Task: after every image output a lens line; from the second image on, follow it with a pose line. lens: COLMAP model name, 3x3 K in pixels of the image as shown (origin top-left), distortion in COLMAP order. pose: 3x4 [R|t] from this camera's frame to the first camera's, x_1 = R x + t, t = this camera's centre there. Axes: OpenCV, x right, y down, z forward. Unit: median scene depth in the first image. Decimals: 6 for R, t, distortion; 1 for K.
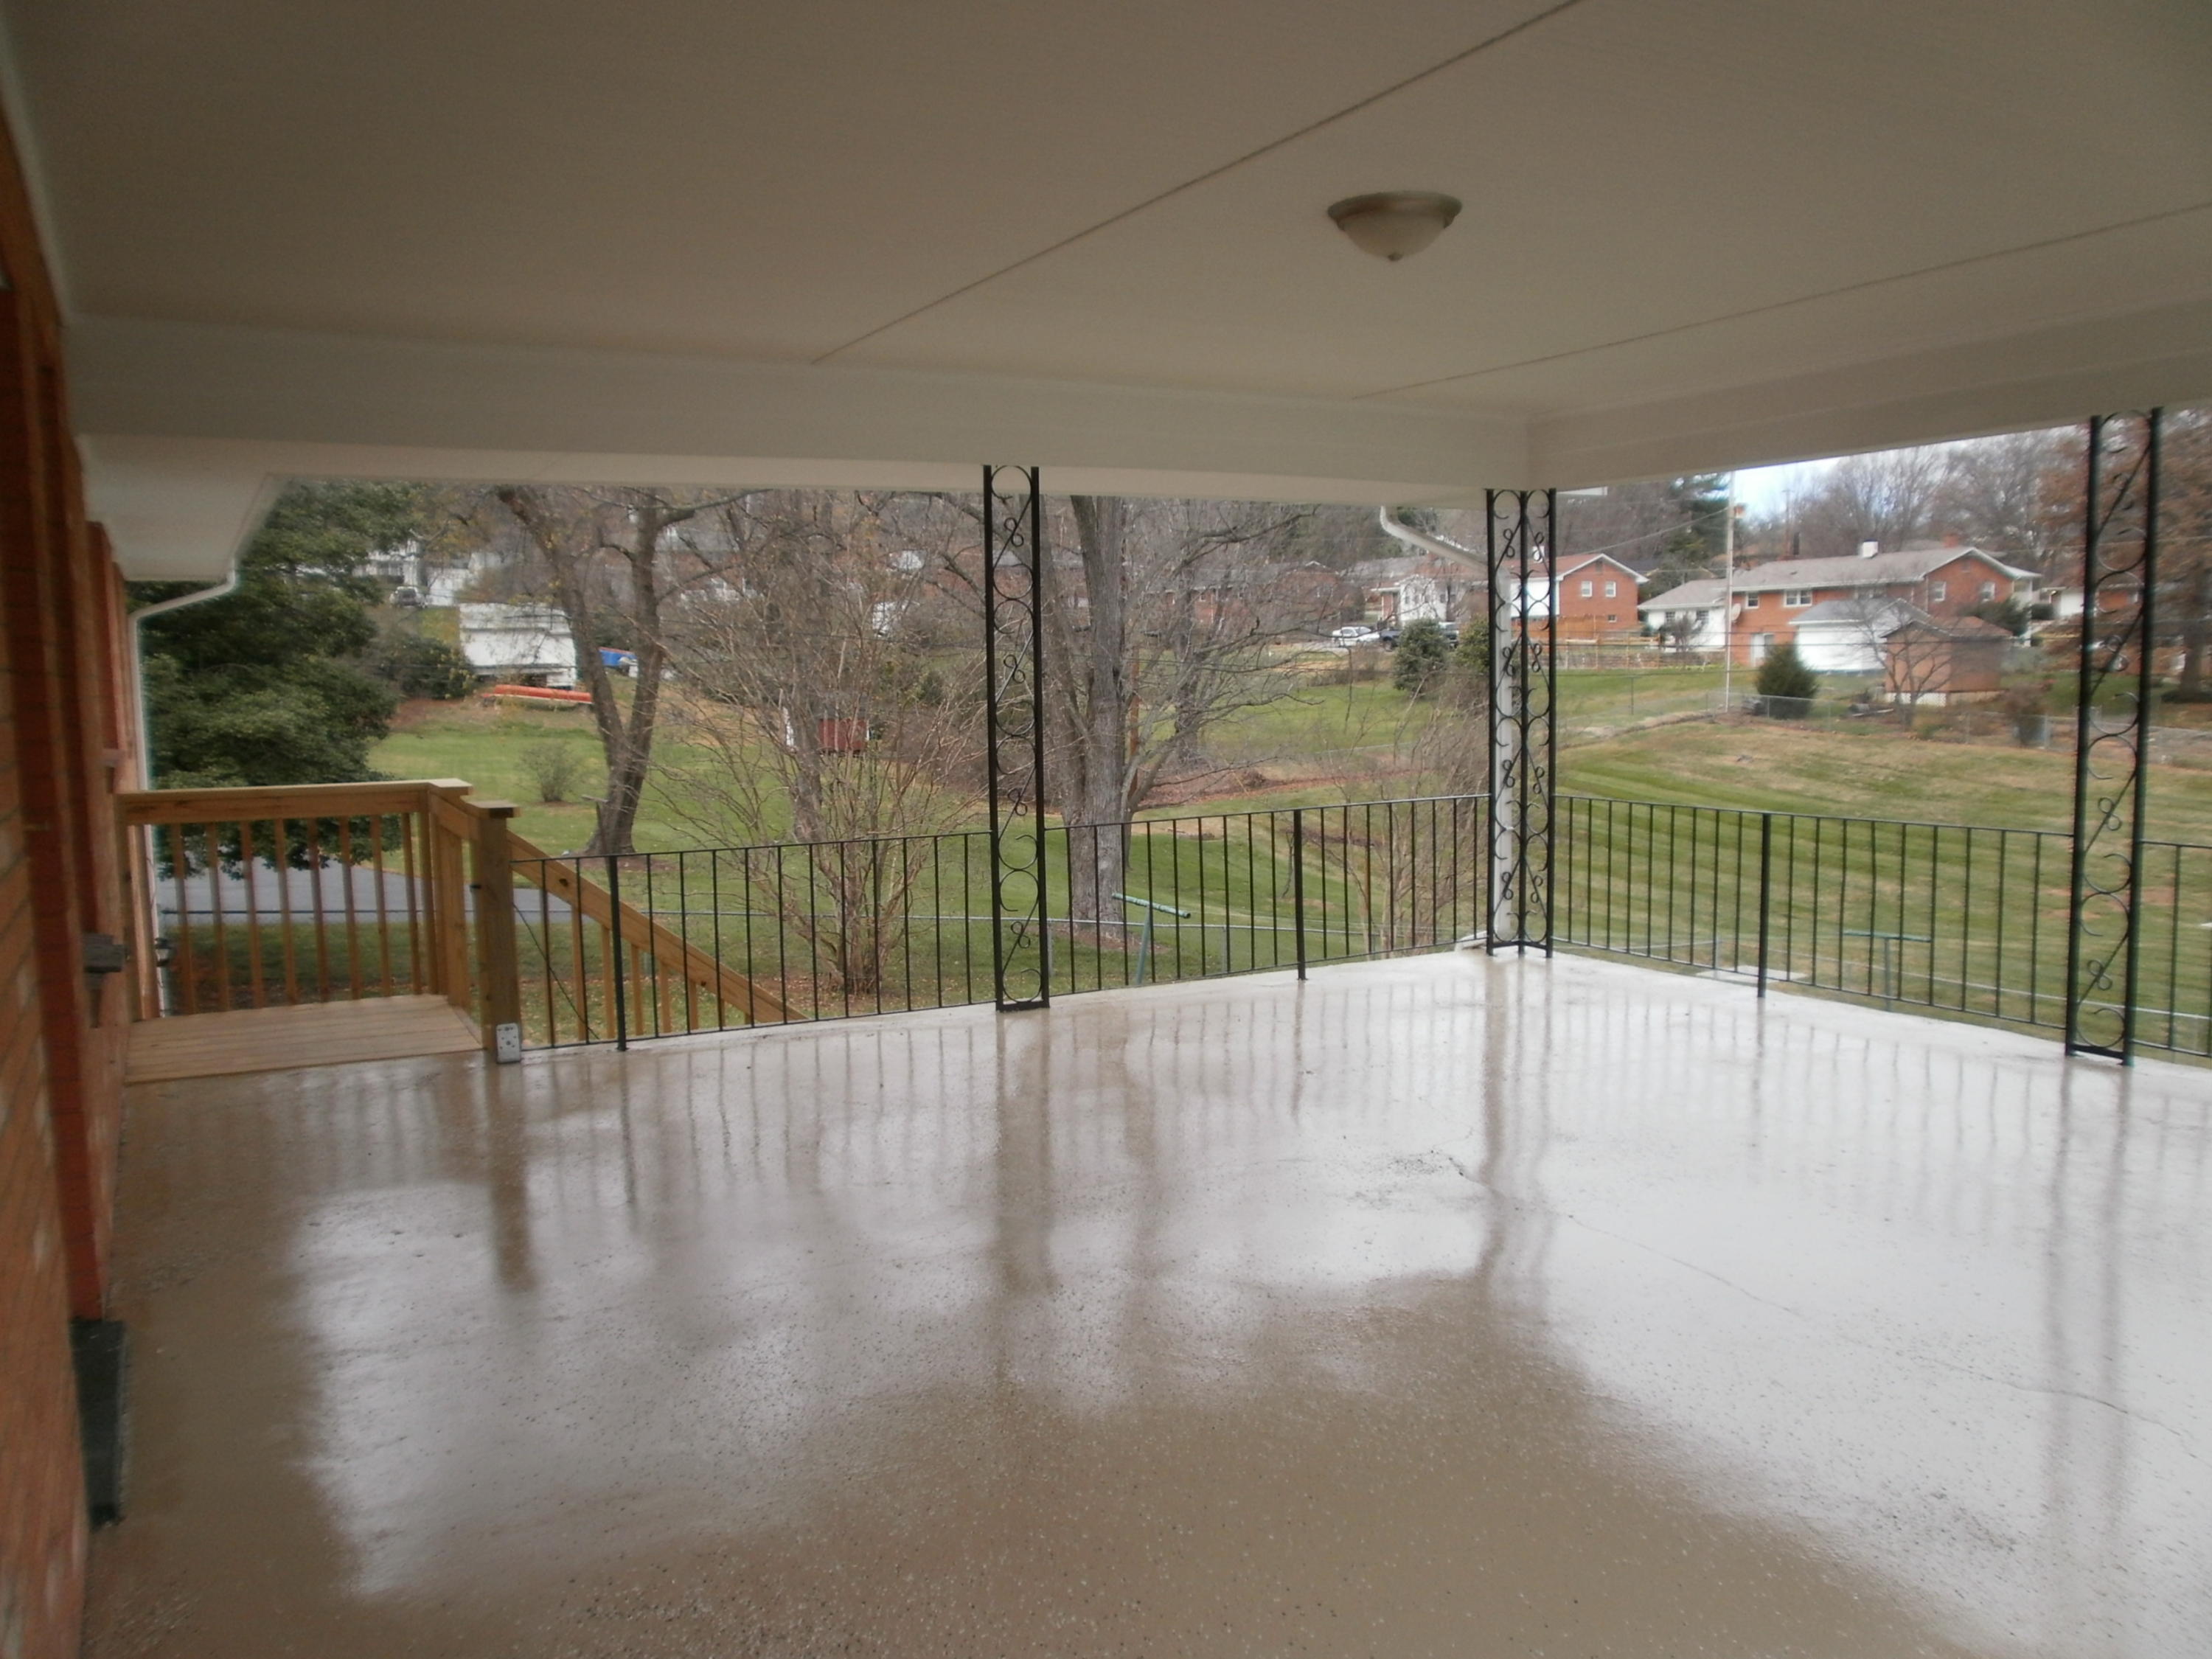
lens RADIAL K [[1726.1, 0, 1095.8], [0, 1726.1, 837.0], [0, 0, 1]] dist [-0.165780, 0.193363]
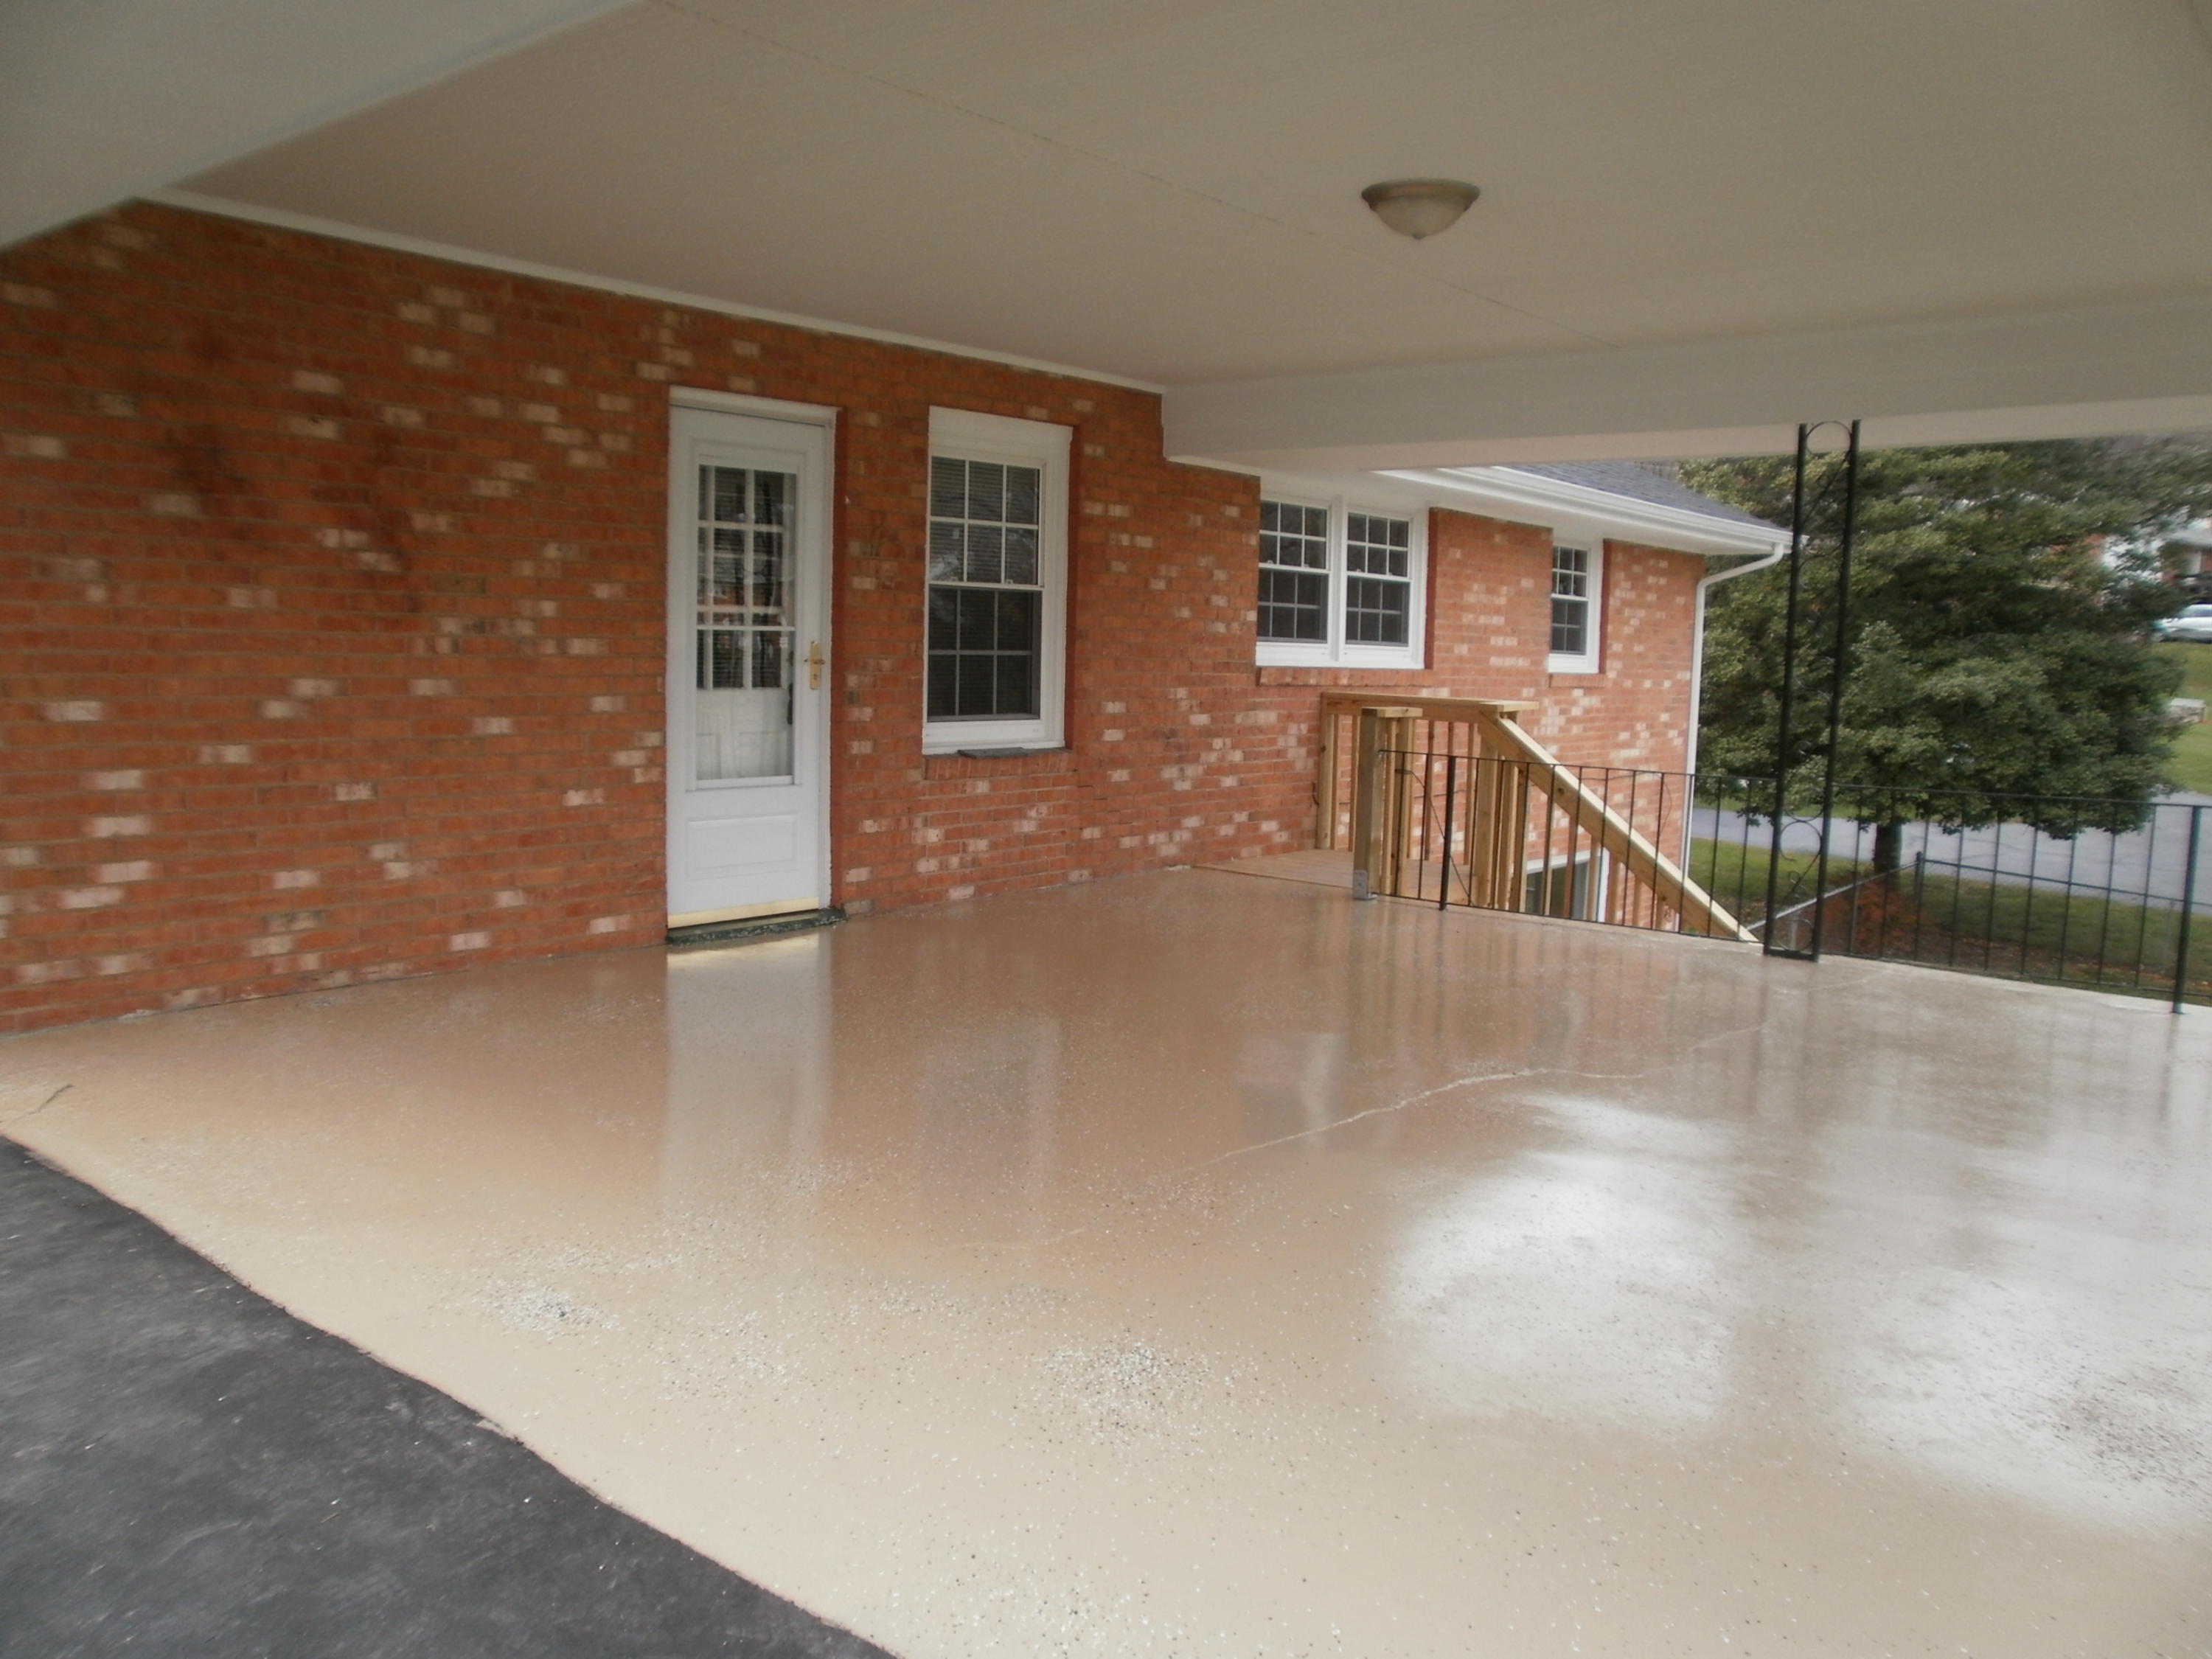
lens RADIAL K [[1726.1, 0, 1087.5], [0, 1726.1, 842.5], [0, 0, 1]] dist [-0.165780, 0.193363]
pose [[0.368088, 0.126710, -0.921117, 0.336043], [-0.112989, 0.989424, 0.090955, -0.006262], [0.922900, 0.070597, 0.378512, 0.112673]]
